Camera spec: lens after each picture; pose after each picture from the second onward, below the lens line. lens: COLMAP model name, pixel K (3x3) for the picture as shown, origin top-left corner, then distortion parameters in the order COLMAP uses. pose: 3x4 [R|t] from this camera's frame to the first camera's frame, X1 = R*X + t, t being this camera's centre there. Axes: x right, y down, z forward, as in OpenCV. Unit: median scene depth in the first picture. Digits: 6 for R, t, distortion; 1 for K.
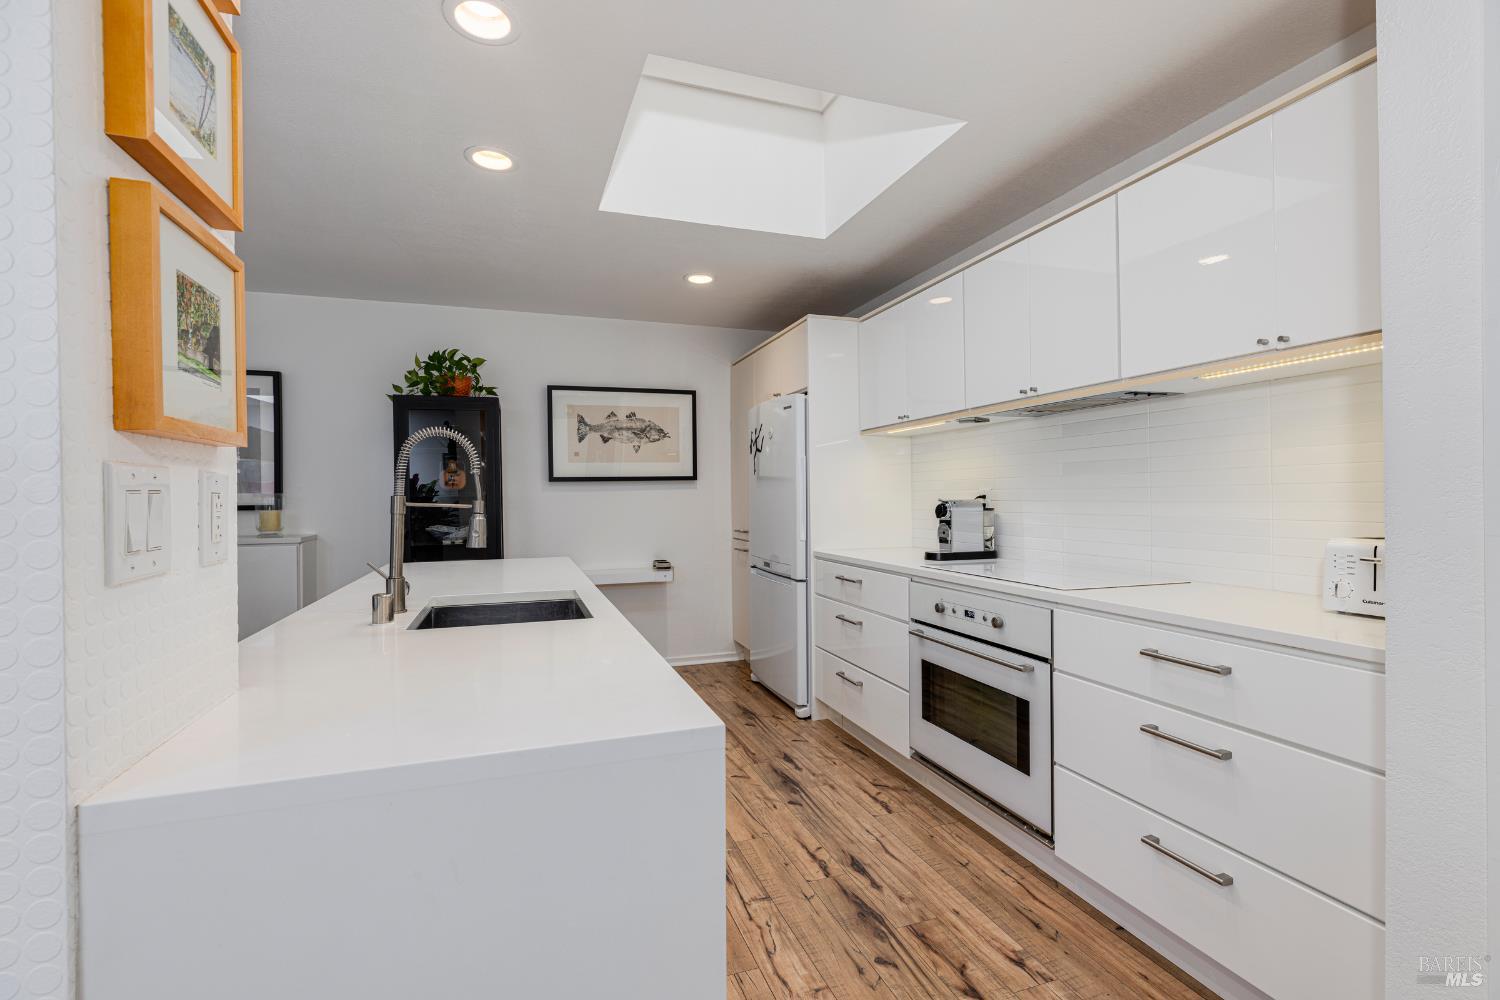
lens RADIAL K [[668.5, 0, 750.4], [0, 668.5, 495.9], [0, 0, 1]] dist [0.004719, 0.000361]
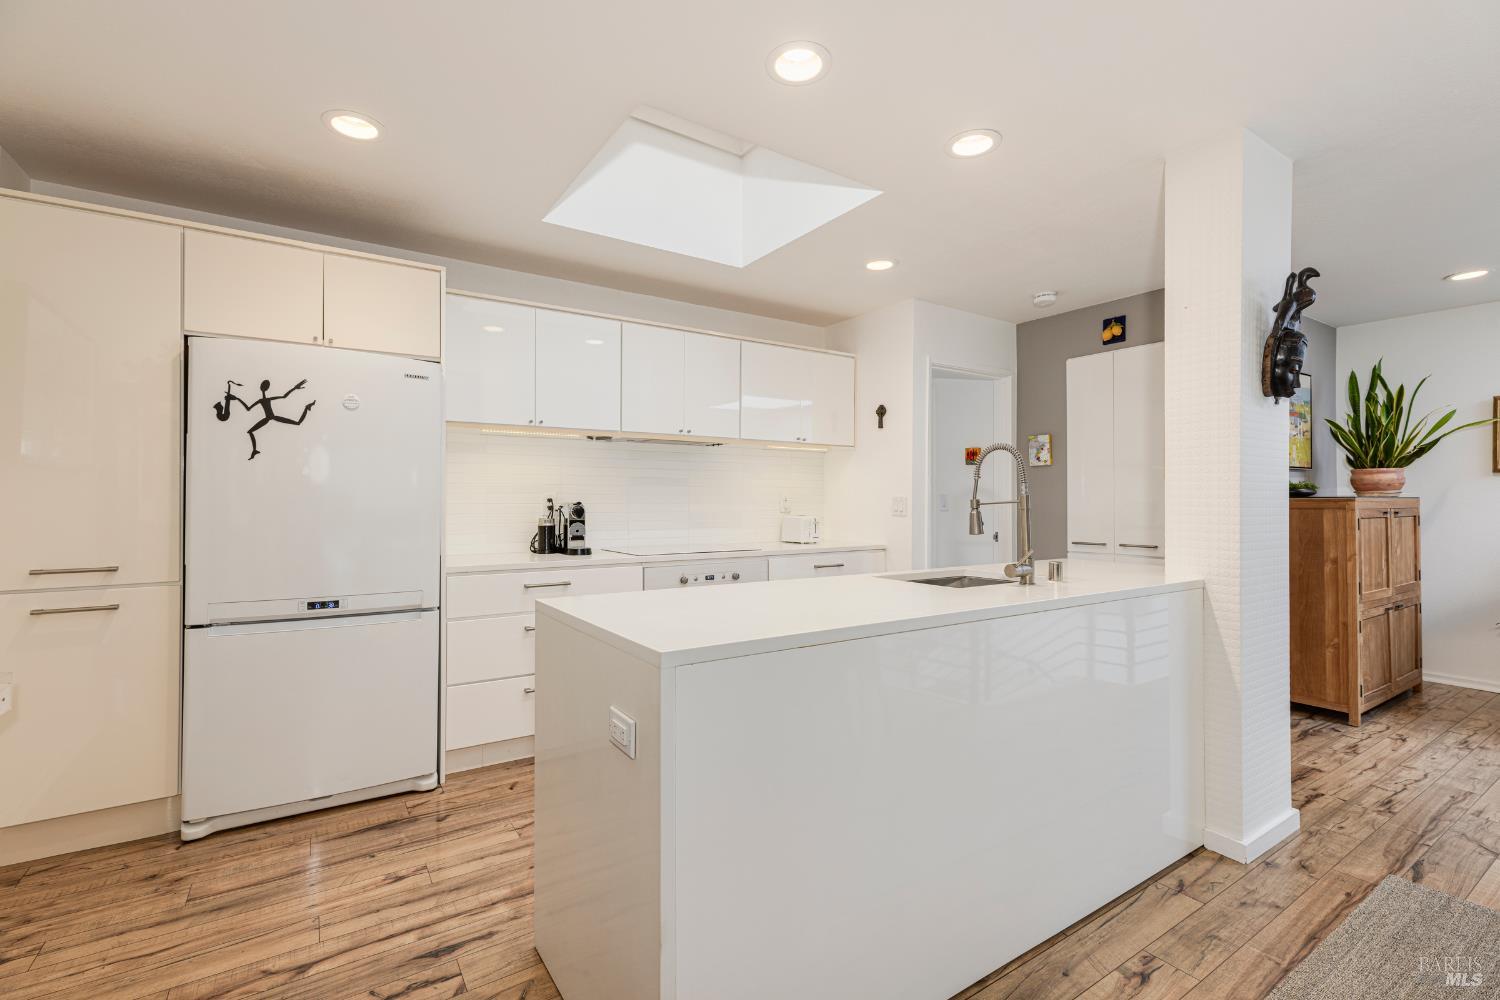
lens RADIAL K [[668.5, 0, 750.4], [0, 668.5, 495.9], [0, 0, 1]] dist [0.004719, 0.000361]
pose [[-0.243825, 0.009724, 0.969770, -0.771338], [-0.002764, 0.999939, -0.010722, 0.004351], [-0.969815, -0.005295, -0.243783, 0.849187]]
